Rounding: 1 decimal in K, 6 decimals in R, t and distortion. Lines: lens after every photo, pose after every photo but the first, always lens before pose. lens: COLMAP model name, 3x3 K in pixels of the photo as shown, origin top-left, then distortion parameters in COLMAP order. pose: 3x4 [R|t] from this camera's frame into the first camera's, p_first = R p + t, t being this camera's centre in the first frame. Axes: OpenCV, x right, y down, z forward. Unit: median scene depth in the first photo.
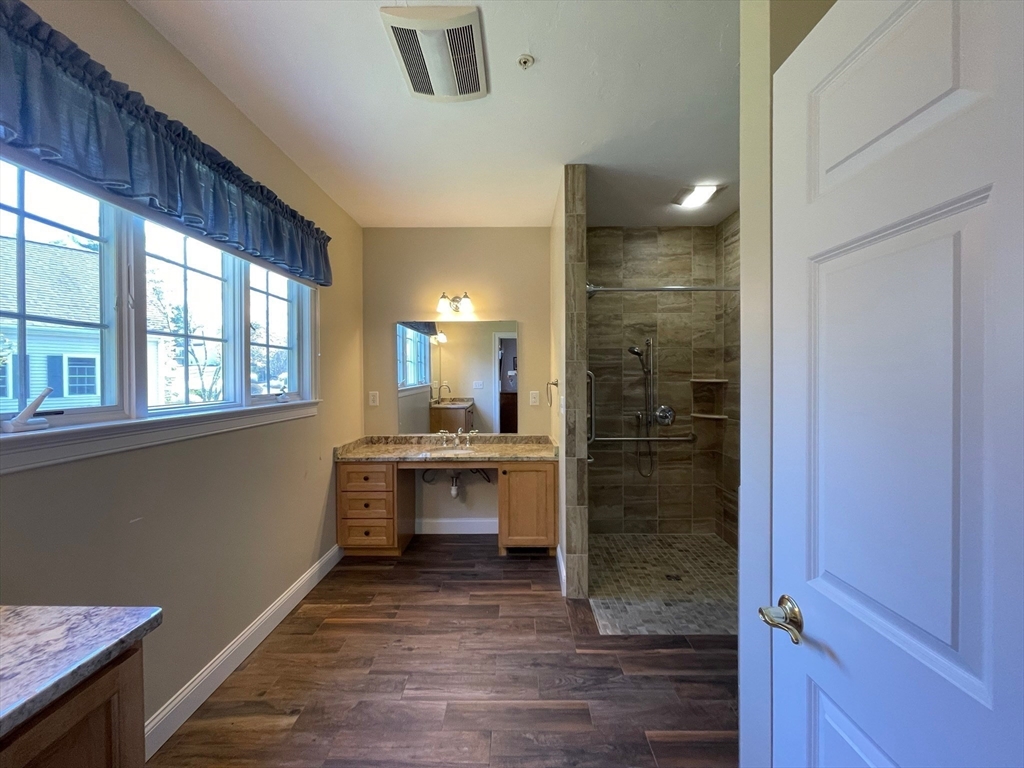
lens RADIAL K [[419.3, 0, 510.6], [0, 419.3, 379.7], [0, 0, 1]] dist [0.000587, 0.001625]
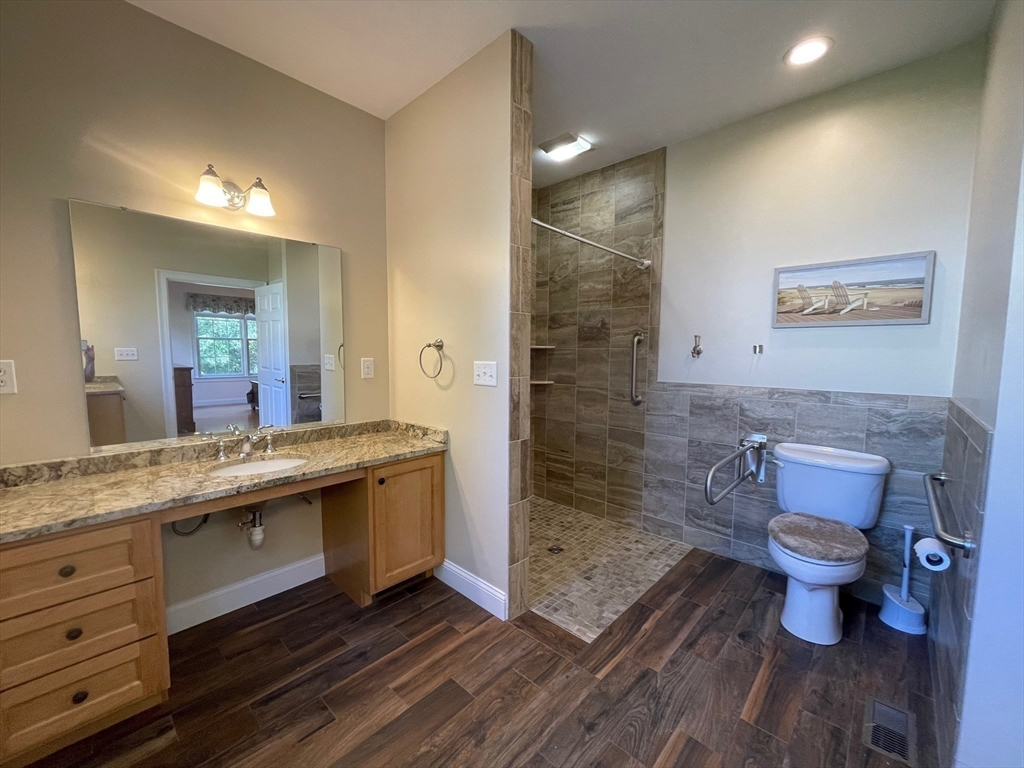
lens RADIAL K [[419.3, 0, 512.9], [0, 419.3, 385.3], [0, 0, 1]] dist [0.000587, 0.001625]
pose [[0.674107, -0.049393, 0.736981, -0.401861], [-0.001295, 0.997681, 0.068049, 0.032473], [-0.738633, -0.046827, 0.672480, 0.482930]]
